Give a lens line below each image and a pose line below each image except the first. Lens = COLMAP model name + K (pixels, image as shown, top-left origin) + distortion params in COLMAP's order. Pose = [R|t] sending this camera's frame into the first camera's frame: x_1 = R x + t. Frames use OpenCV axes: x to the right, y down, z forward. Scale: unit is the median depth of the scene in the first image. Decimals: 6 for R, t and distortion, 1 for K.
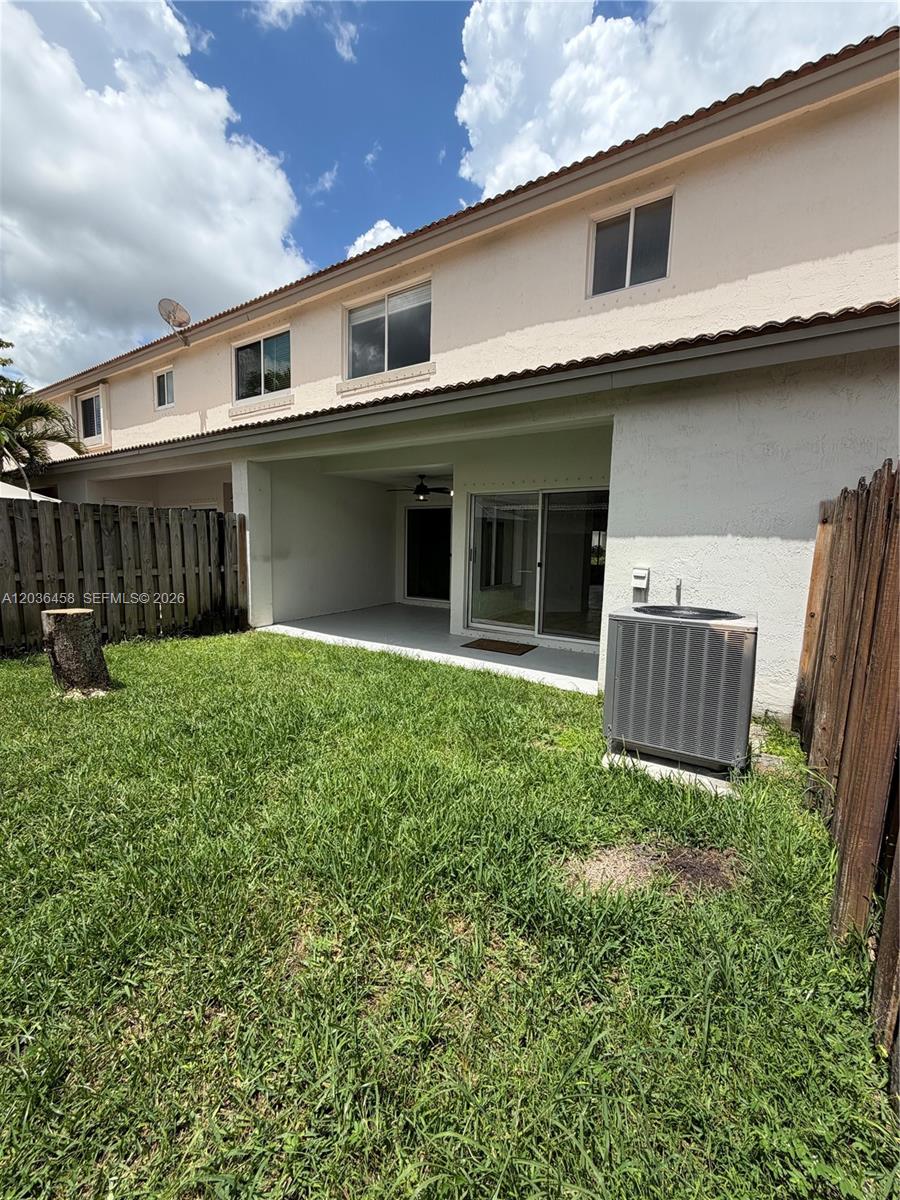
lens RADIAL K [[479.9, 0, 459.0], [0, 479.9, 599.7], [0, 0, 1]] dist [-0.001762, 0.000273]
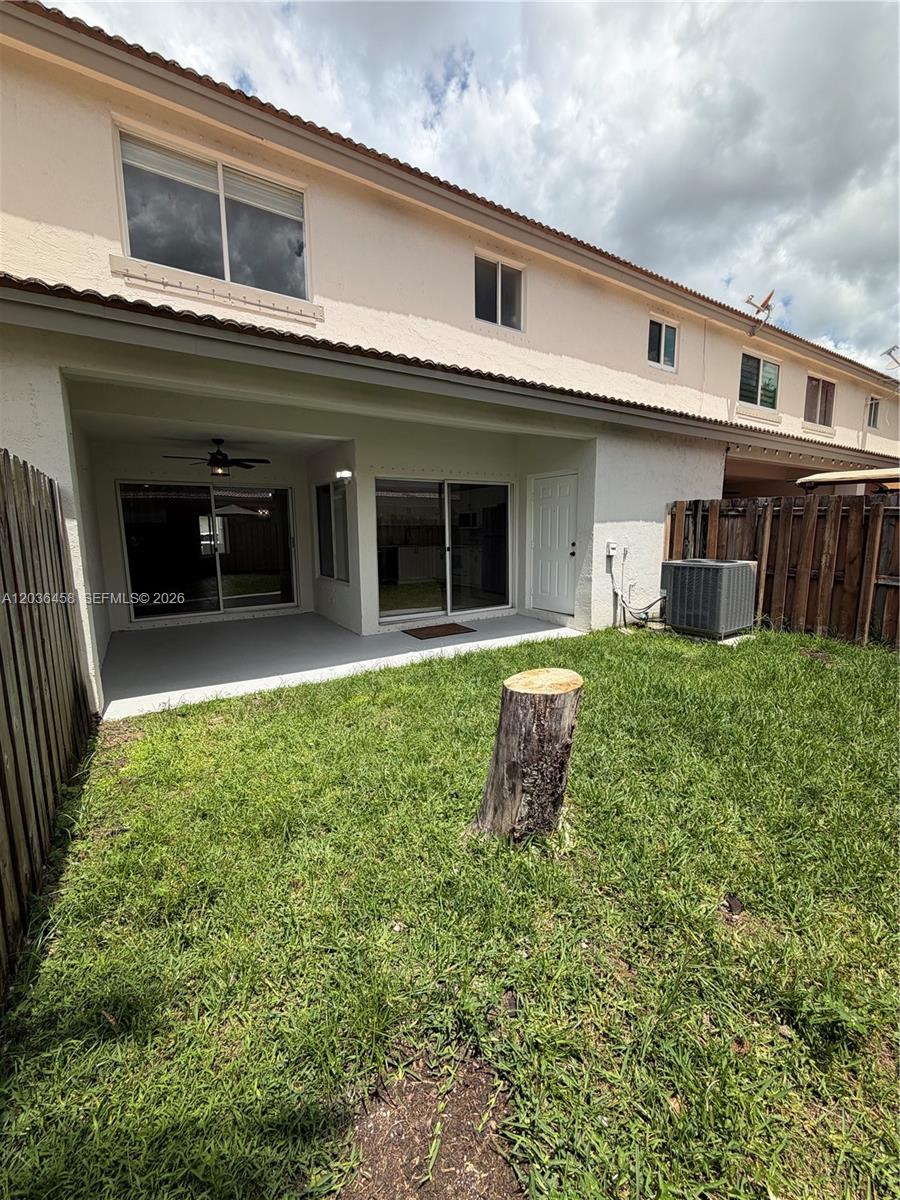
lens RADIAL K [[479.9, 0, 459.5], [0, 479.9, 601.5], [0, 0, 1]] dist [-0.001762, 0.000273]
pose [[0.406442, -0.158374, 0.899846, -0.790024], [0.128126, 0.985010, 0.115491, -0.075677], [-0.904648, 0.068353, 0.420642, 0.510006]]
